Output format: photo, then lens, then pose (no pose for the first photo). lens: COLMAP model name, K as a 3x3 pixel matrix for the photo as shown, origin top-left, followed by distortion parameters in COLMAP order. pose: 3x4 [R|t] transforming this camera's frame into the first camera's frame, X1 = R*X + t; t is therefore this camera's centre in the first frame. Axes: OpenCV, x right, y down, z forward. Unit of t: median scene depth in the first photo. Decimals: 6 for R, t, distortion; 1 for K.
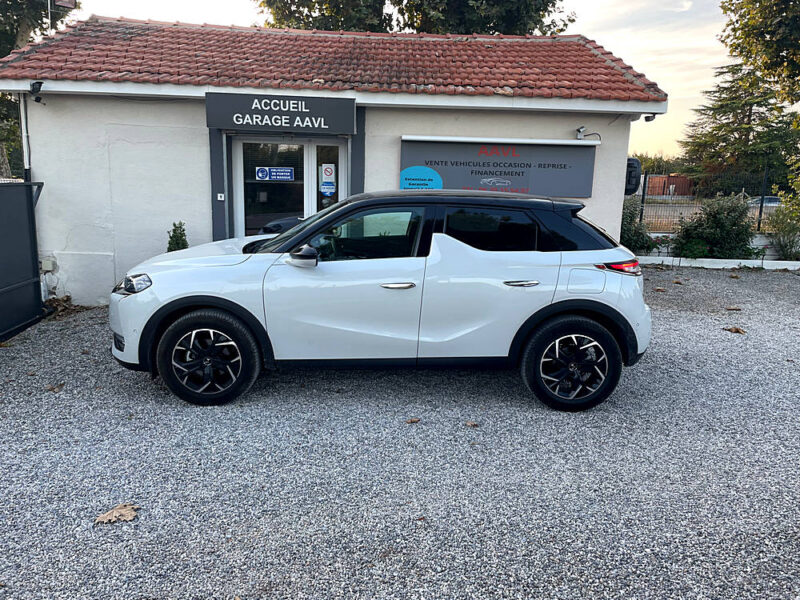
lens RADIAL K [[599.5, 0, 400.0], [0, 599.5, 300.0], [0, 0, 1]] dist [0.097897, -0.114857]
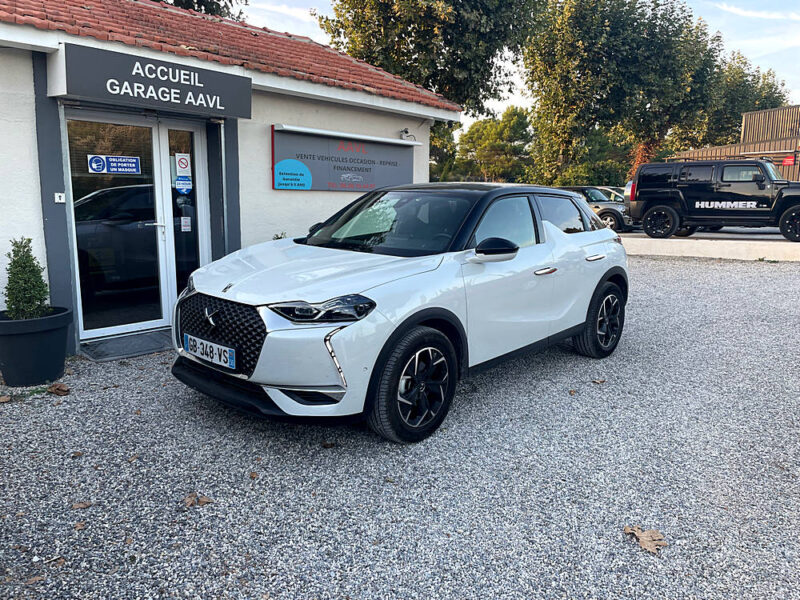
lens RADIAL K [[599.5, 0, 400.0], [0, 599.5, 300.0], [0, 0, 1]] dist [0.097897, -0.114857]
pose [[0.678968, -0.144197, 0.719868, -0.588286], [0.145898, 0.987467, 0.060191, -0.046132], [-0.719525, 0.064160, 0.691496, 0.280933]]
